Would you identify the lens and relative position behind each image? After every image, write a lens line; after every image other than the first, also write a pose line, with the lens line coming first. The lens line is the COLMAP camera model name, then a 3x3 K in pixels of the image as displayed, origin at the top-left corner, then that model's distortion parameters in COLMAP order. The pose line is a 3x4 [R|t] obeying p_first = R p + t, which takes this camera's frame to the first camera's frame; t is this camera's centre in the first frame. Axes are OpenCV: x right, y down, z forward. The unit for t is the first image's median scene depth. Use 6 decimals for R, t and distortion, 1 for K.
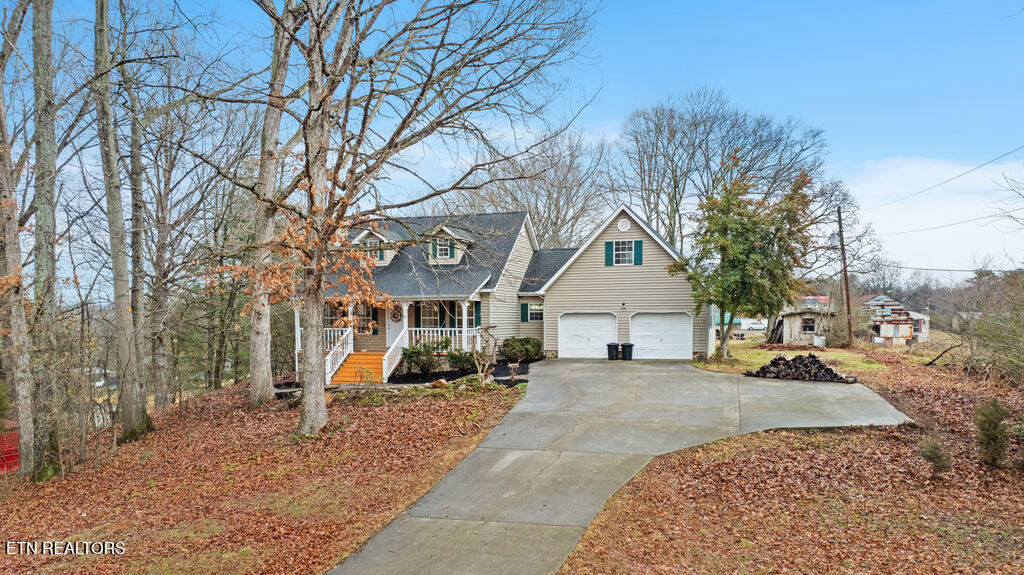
lens RADIAL K [[741.8, 0, 512.0], [0, 741.8, 287.5], [0, 0, 1]] dist [-0.016922, -0.000881]
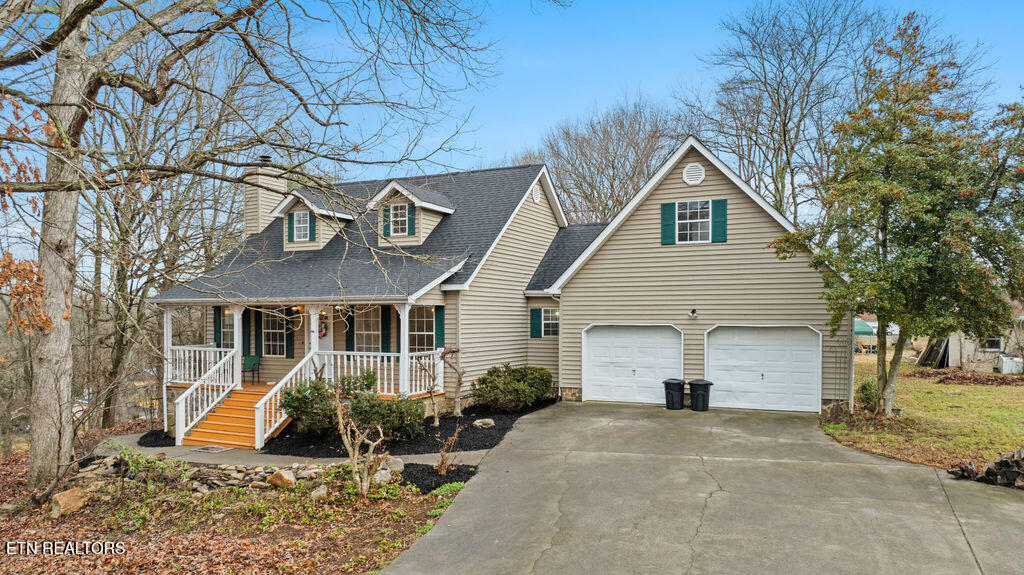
lens RADIAL K [[718.9, 0, 511.2], [0, 718.9, 277.0], [0, 0, 1]] dist [-0.008286, -0.000505]
pose [[0.989954, -0.003392, -0.141352, 0.089856], [0.001401, 0.999898, -0.014187, 0.003759], [0.141386, 0.013847, 0.989858, 0.431452]]
